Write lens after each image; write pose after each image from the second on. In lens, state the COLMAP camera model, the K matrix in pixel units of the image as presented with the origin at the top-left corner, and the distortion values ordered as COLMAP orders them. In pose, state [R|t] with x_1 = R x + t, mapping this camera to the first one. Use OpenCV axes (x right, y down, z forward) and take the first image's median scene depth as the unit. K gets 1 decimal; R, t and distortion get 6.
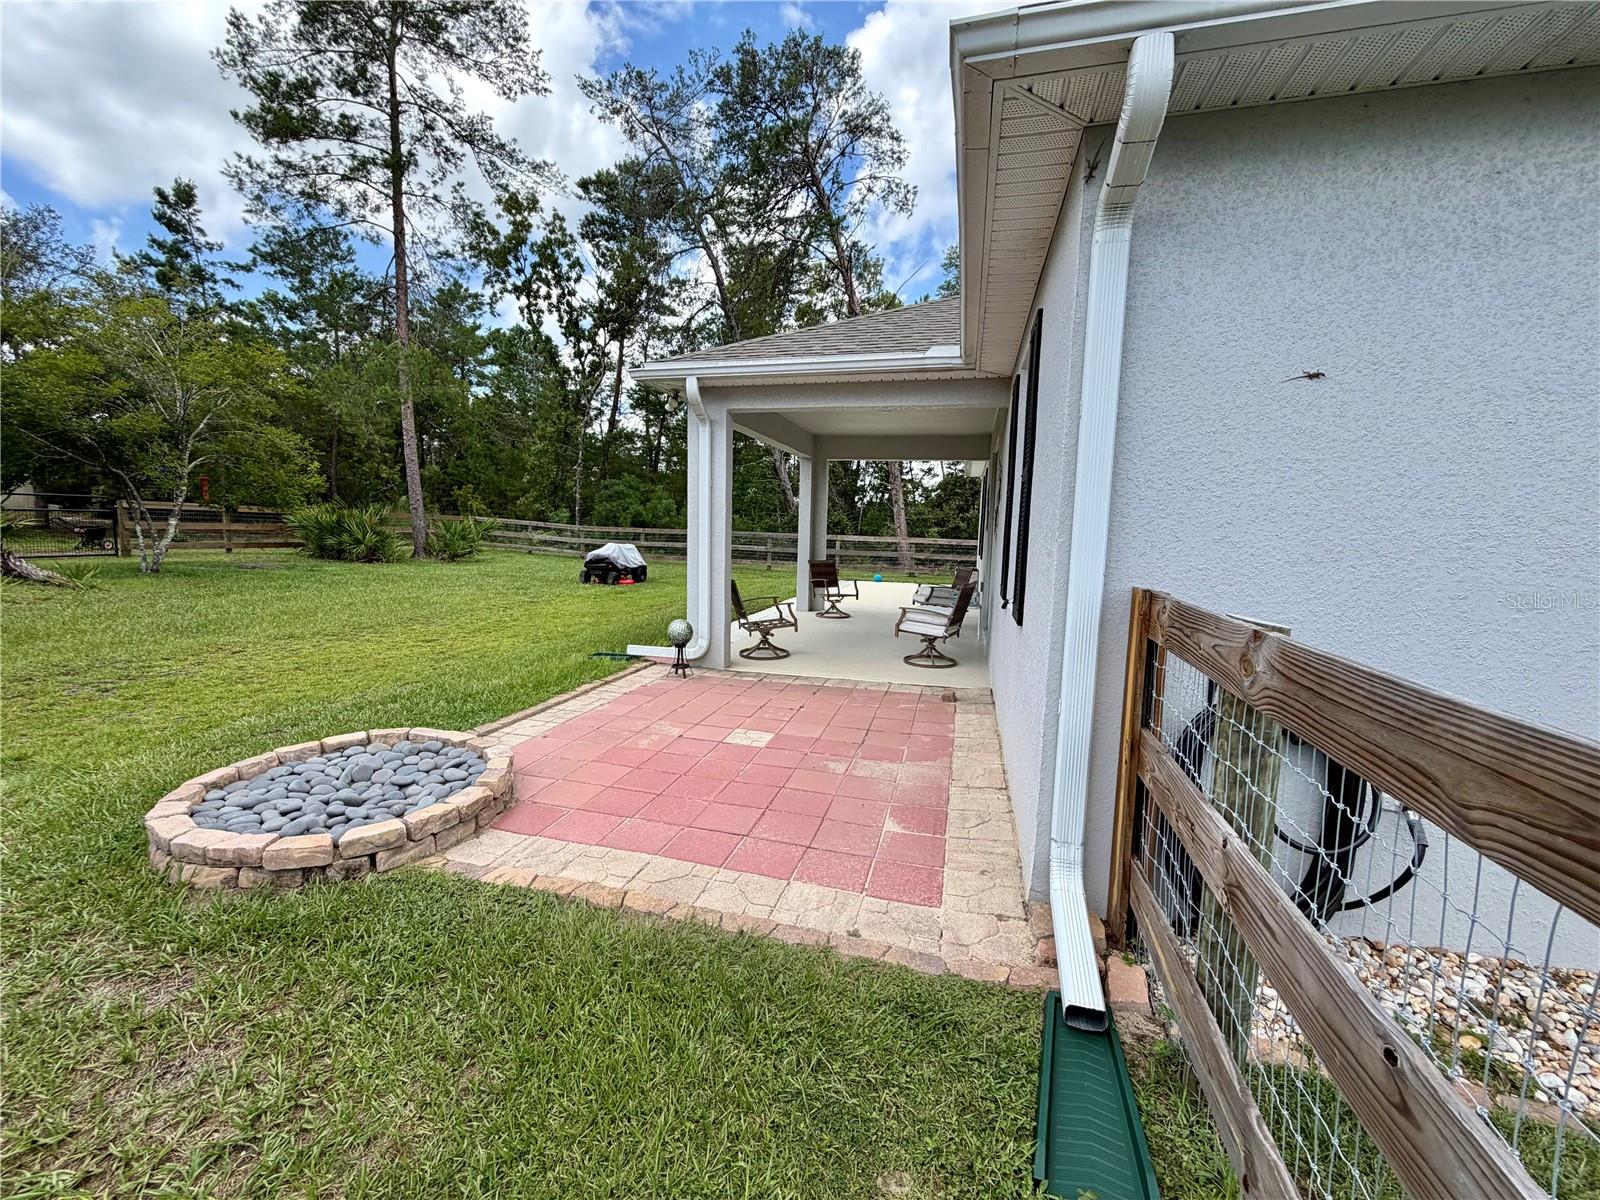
lens RADIAL K [[633.5, 0, 790.6], [0, 633.5, 603.1], [0, 0, 1]] dist [-0.000305, -0.000447]
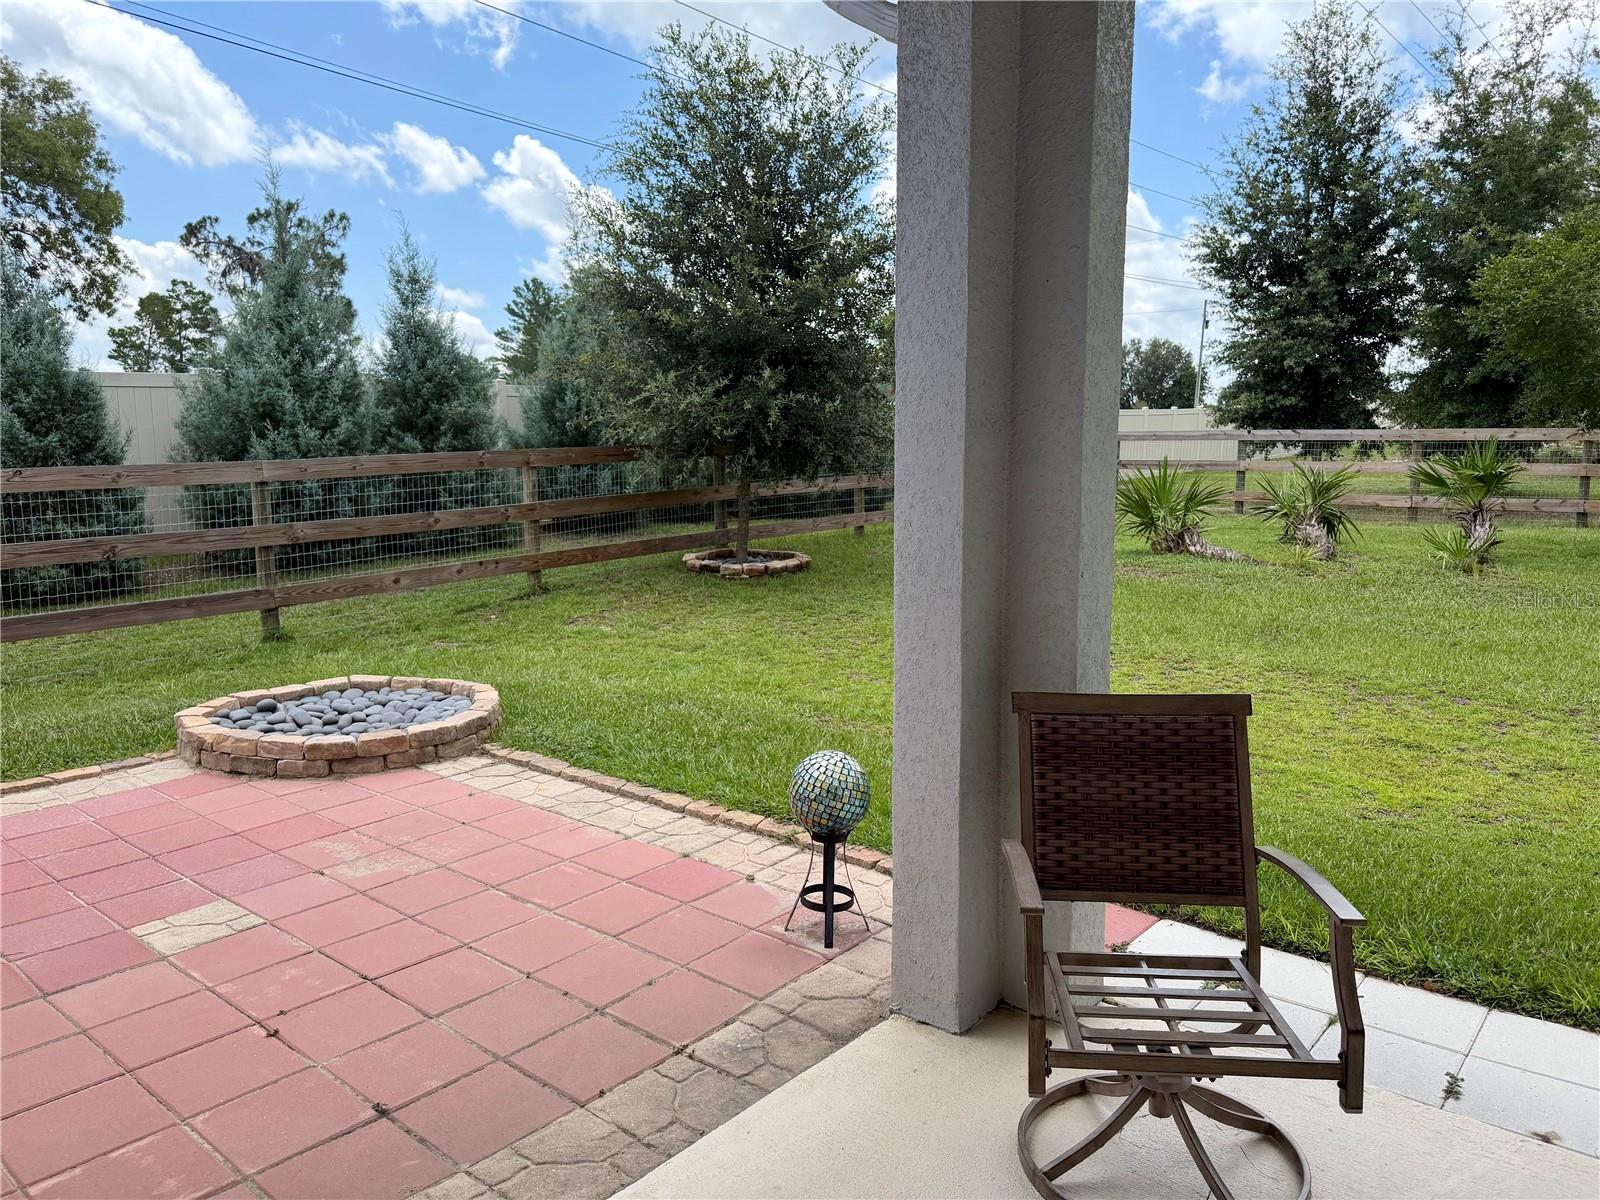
lens RADIAL K [[1115.4, 0, 800.0], [0, 1115.4, 602.1], [0, 0, 1]] dist [0.047358, -0.054005]
pose [[-0.416226, 0.113052, -0.902206, 0.428077], [-0.101366, 0.980286, 0.169601, -0.185816], [0.903593, 0.162045, -0.396561, 1.538724]]
